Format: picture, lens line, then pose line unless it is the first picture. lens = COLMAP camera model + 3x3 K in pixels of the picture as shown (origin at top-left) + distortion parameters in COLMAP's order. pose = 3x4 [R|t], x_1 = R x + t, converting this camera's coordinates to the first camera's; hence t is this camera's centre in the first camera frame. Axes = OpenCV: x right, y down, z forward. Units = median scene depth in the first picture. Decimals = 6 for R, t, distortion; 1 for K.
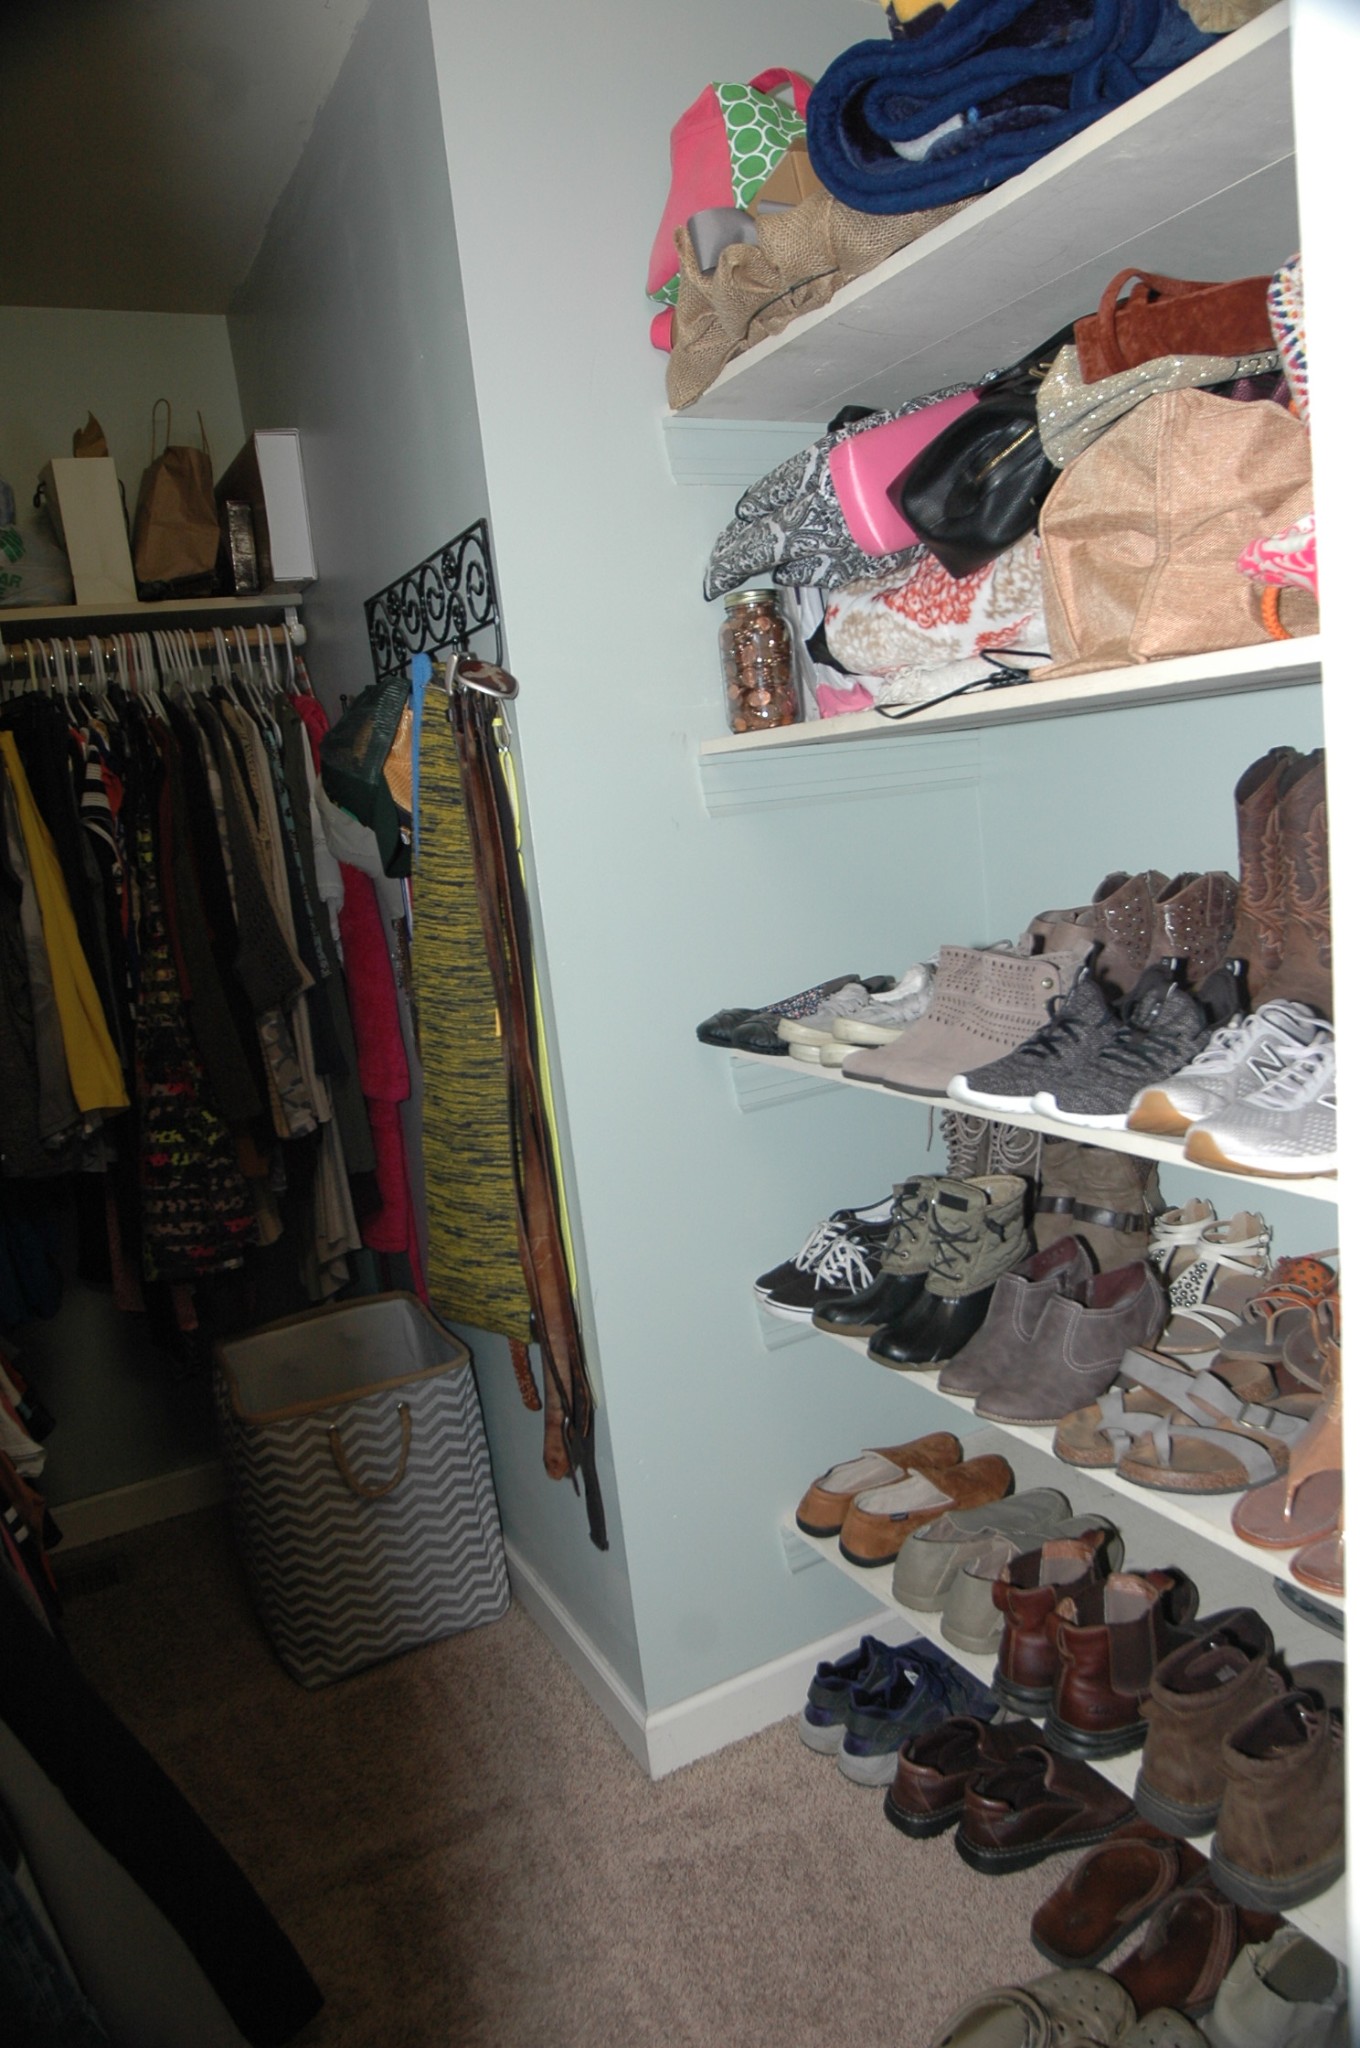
lens RADIAL K [[1363.3, 0, 680.0], [0, 1363.3, 1024.0], [0, 0, 1]] dist [-0.079384, 0.033649]
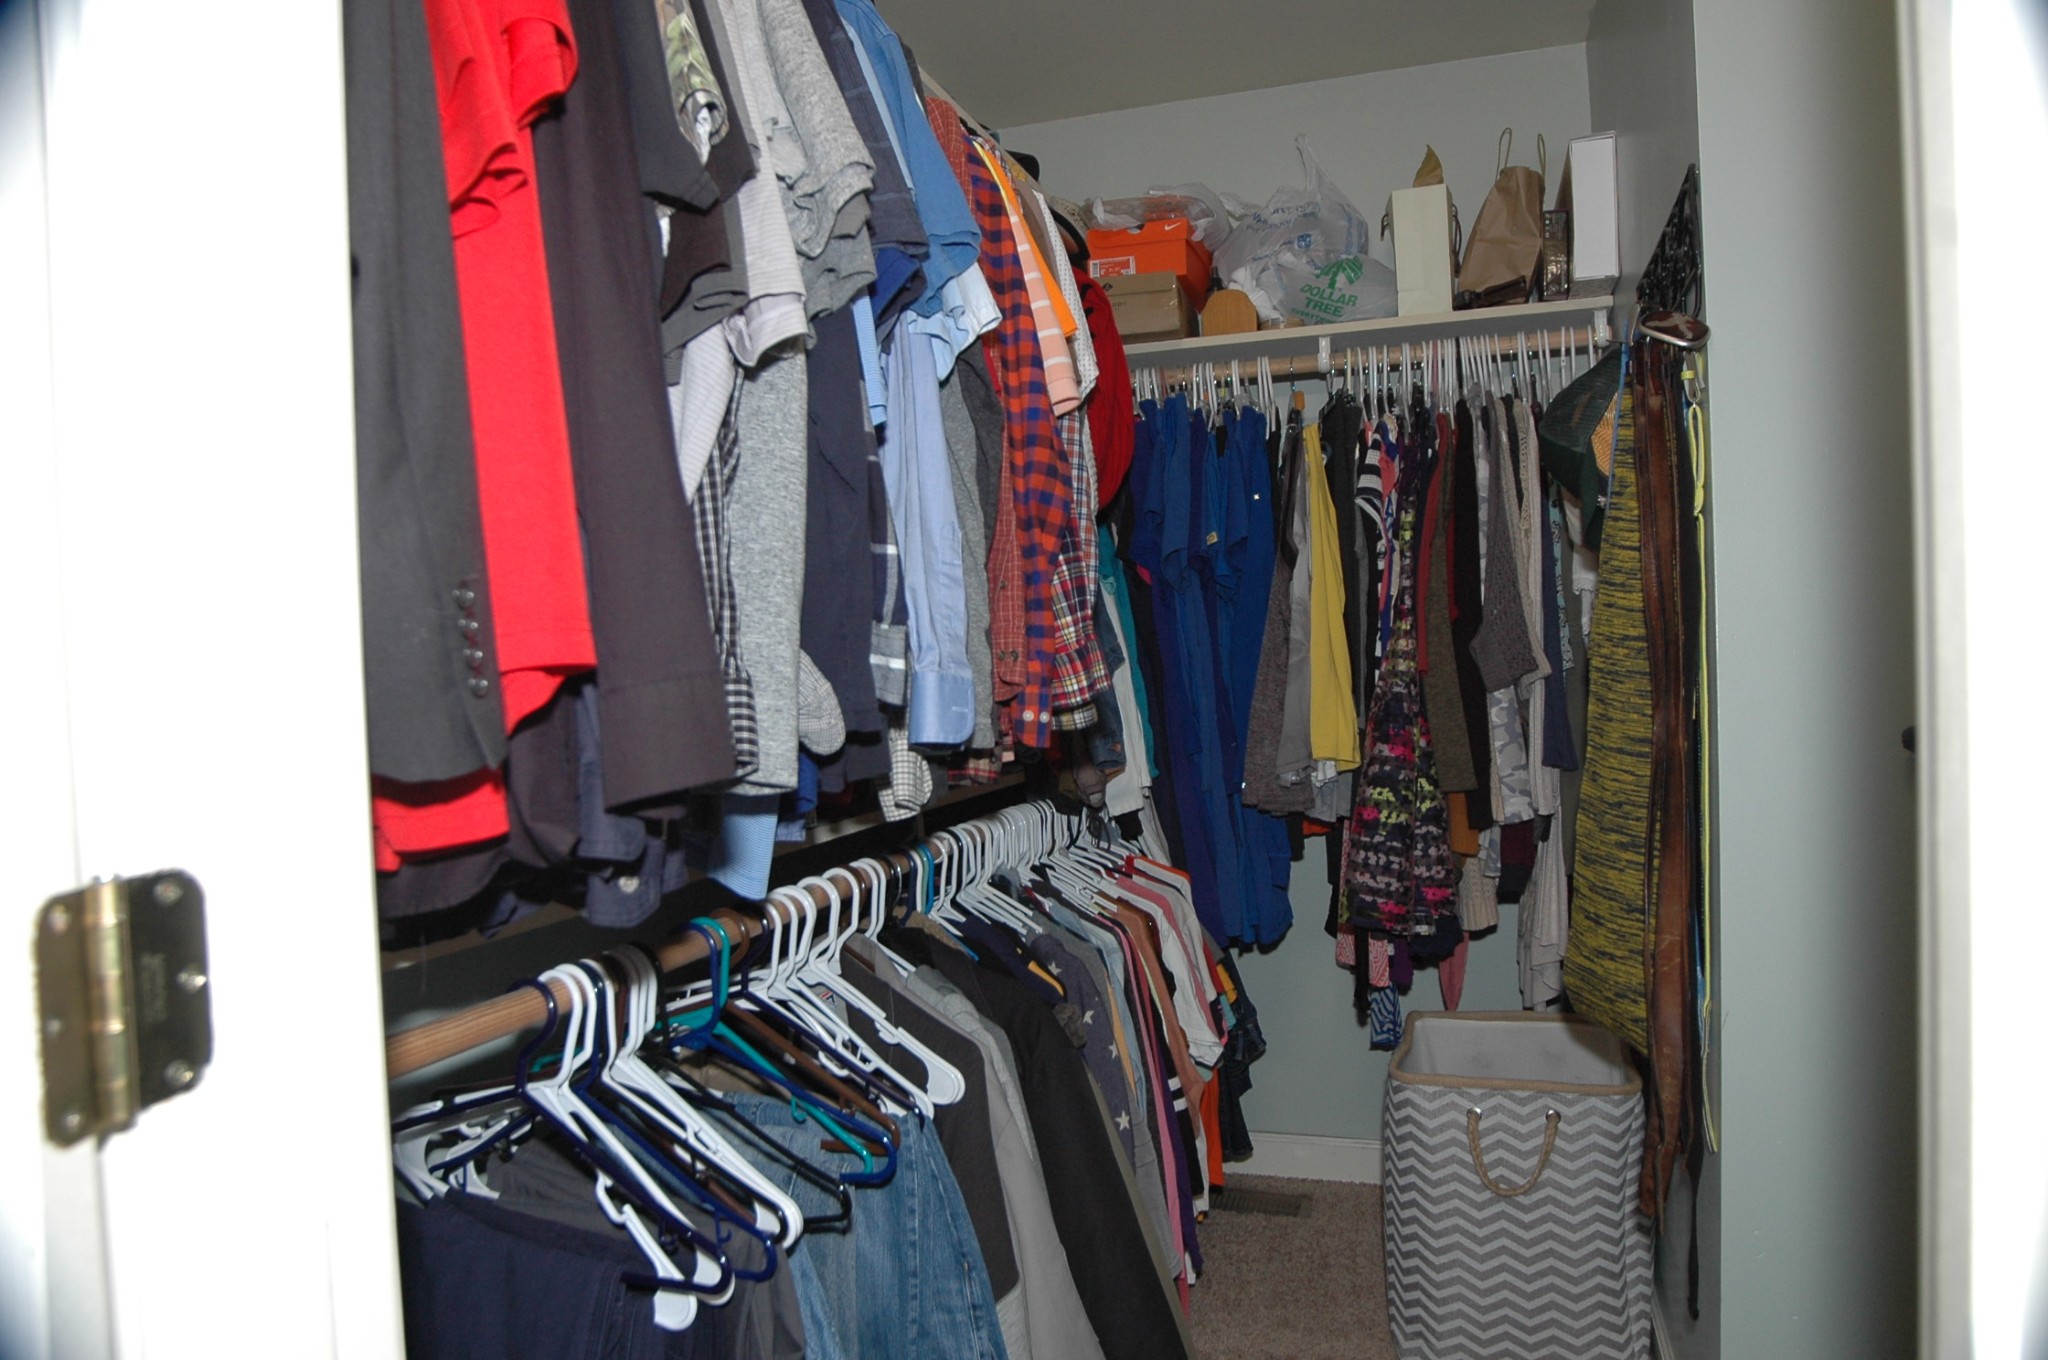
lens RADIAL K [[1363.3, 0, 1024.0], [0, 1363.3, 680.0], [0, 0, 1]] dist [-0.079384, 0.033649]
pose [[0.692395, 0.101578, -0.714333, 0.179908], [-0.167424, 0.985637, -0.022125, 0.066042], [0.701826, 0.134915, 0.699456, 0.041455]]
